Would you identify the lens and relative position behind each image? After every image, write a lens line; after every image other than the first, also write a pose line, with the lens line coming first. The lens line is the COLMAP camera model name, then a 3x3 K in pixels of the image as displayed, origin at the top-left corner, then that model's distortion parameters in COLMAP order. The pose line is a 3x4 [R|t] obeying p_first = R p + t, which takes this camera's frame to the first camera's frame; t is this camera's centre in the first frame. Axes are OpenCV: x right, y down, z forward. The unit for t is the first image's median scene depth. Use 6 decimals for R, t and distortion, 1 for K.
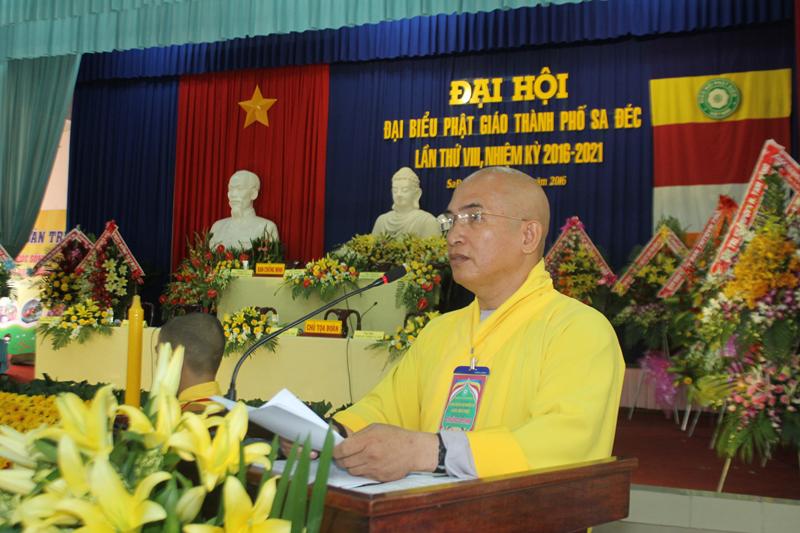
lens RADIAL K [[867.2, 0, 399.7], [0, 867.2, 263.5], [0, 0, 1]] dist [-0.067057, 0.000000]
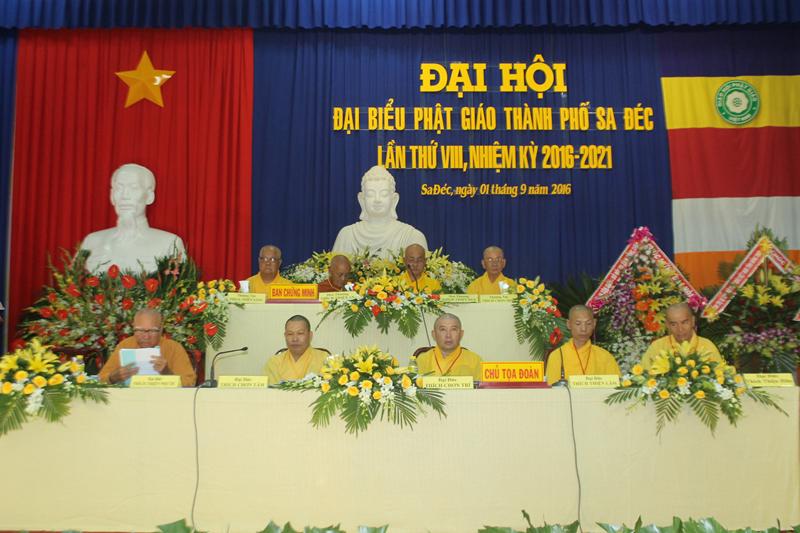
lens RADIAL K [[867.2, 0, 399.9], [0, 867.2, 269.8], [0, 0, 1]] dist [-0.067057, 0.000000]
pose [[0.927718, 0.004696, 0.373252, -0.265513], [0.012346, 0.998988, -0.043255, 0.015708], [-0.373077, 0.044737, 0.926721, 0.282025]]
